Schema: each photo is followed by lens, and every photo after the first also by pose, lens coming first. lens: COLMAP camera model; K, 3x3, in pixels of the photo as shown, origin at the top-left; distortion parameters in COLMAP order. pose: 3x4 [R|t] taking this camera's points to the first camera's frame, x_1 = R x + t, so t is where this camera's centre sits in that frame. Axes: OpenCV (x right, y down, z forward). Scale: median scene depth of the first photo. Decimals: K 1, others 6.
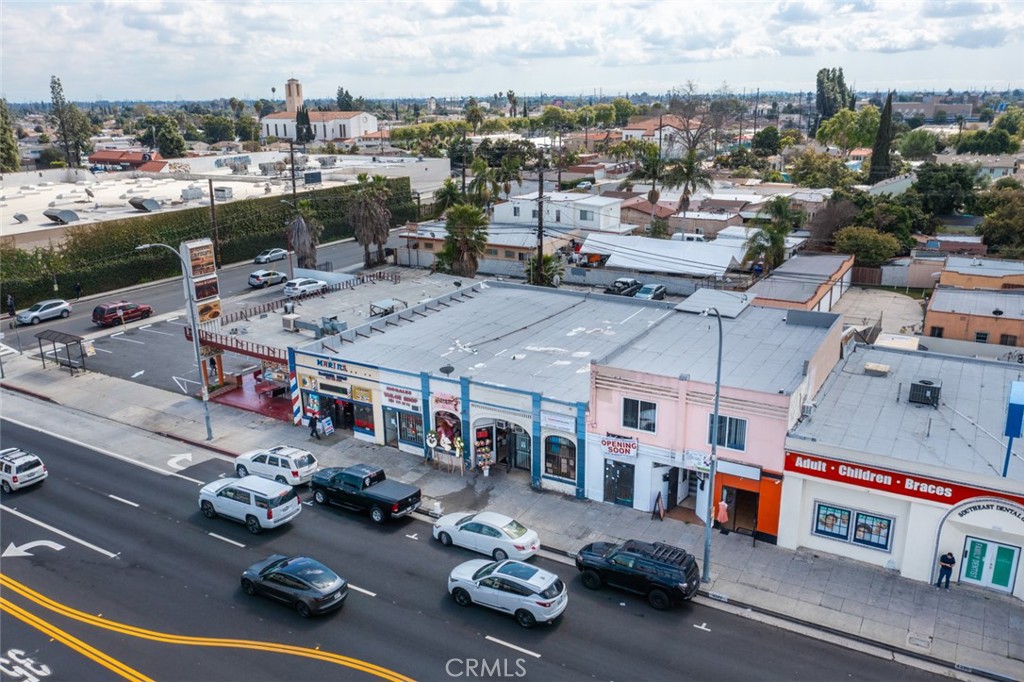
lens RADIAL K [[809.9, 0, 509.9], [0, 809.9, 335.4], [0, 0, 1]] dist [-0.022381, 0.012031]
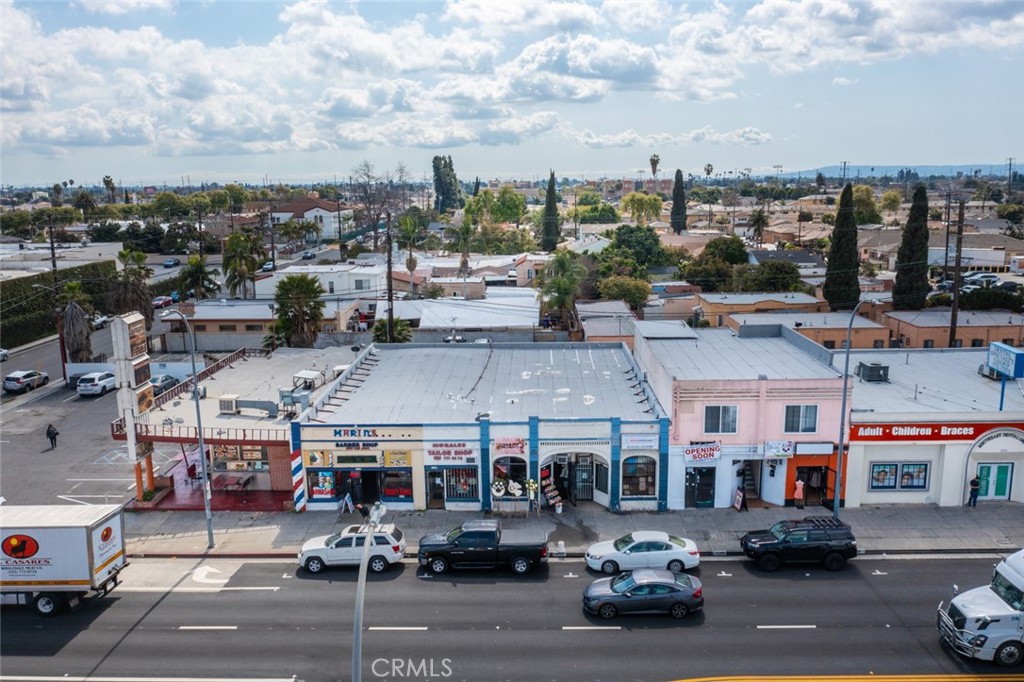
lens RADIAL K [[809.9, 0, 509.9], [0, 809.9, 335.4], [0, 0, 1]] dist [-0.022381, 0.012031]
pose [[0.871425, -0.089653, 0.482266, -0.575781], [0.140302, 0.987637, -0.069915, 0.019498], [-0.470036, 0.128588, 0.873230, 0.136751]]
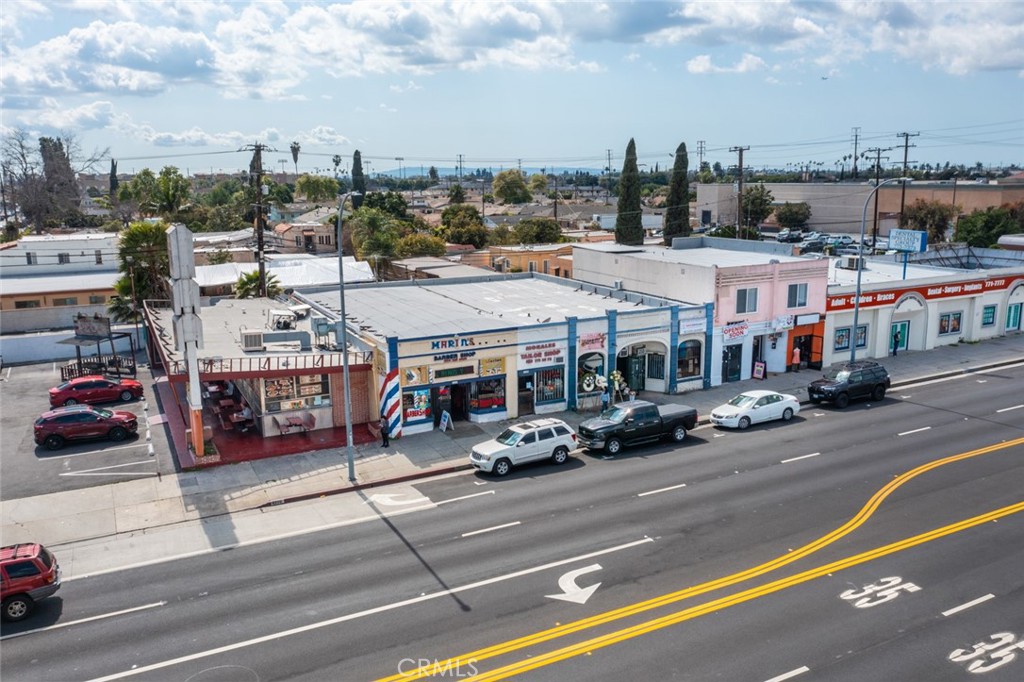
lens RADIAL K [[809.9, 0, 509.9], [0, 809.9, 335.4], [0, 0, 1]] dist [-0.022381, 0.012031]
pose [[0.532159, -0.154899, 0.832354, -1.037679], [0.243355, 0.969619, 0.024857, 0.025961], [-0.810916, 0.189329, 0.553687, 0.559478]]
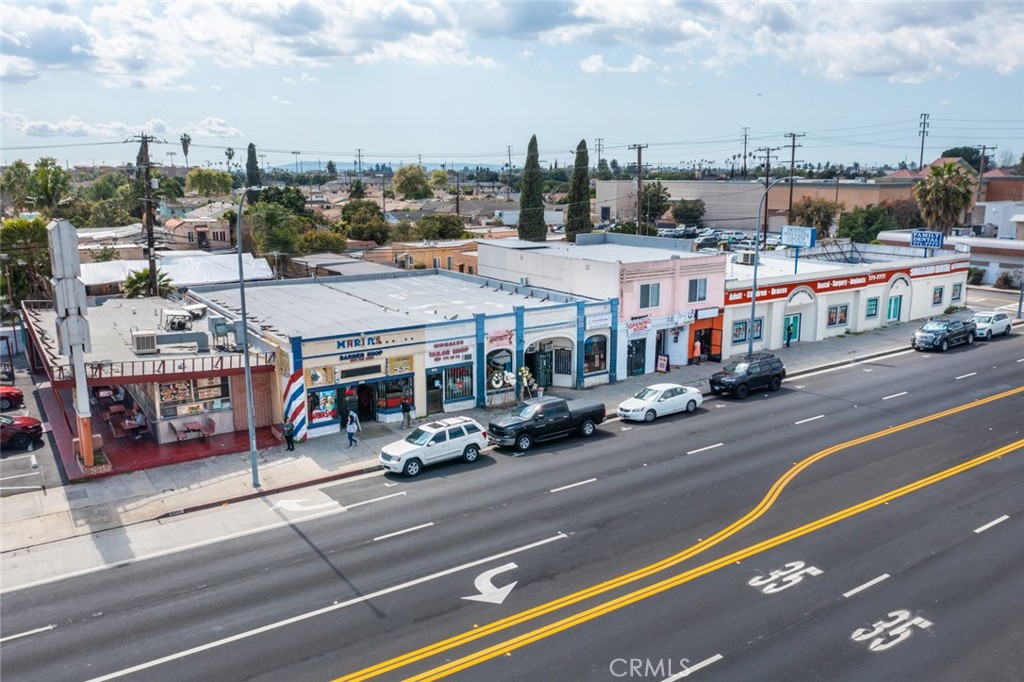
lens RADIAL K [[809.9, 0, 509.9], [0, 809.9, 335.4], [0, 0, 1]] dist [-0.022381, 0.012031]
pose [[0.425935, -0.166181, 0.889361, -1.034063], [0.252066, 0.965863, 0.059756, 0.022715], [-0.868931, 0.198725, 0.453284, 0.569495]]
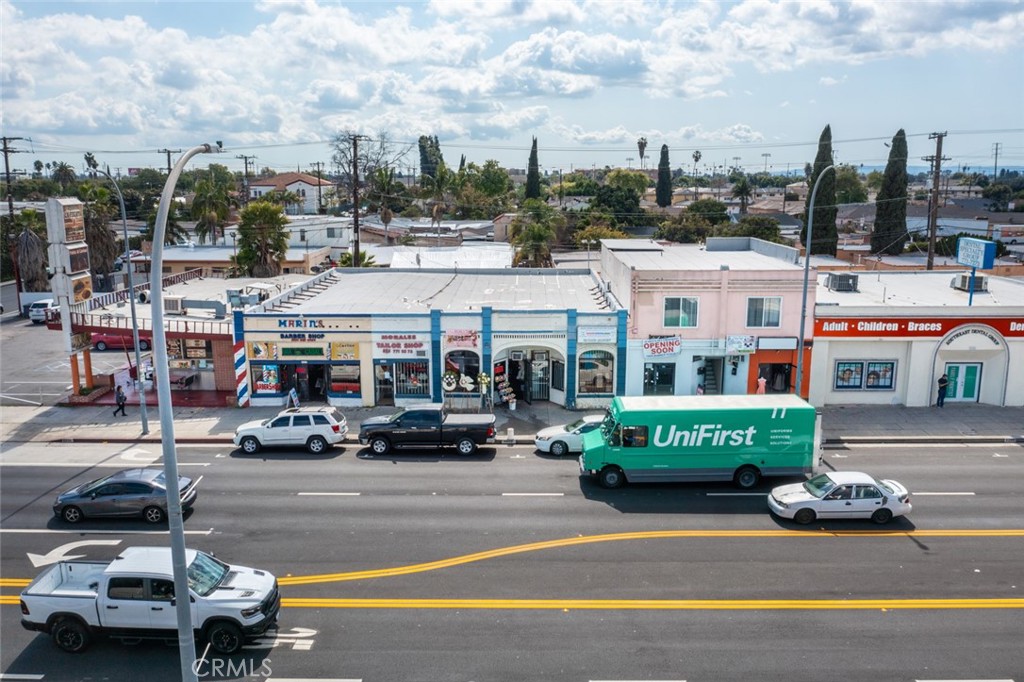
lens RADIAL K [[809.9, 0, 509.9], [0, 809.9, 335.4], [0, 0, 1]] dist [-0.022381, 0.012031]
pose [[0.865944, -0.082803, 0.493238, -0.528130], [0.130080, 0.989547, -0.062251, 0.153925], [-0.482928, 0.118066, 0.867664, 0.167070]]
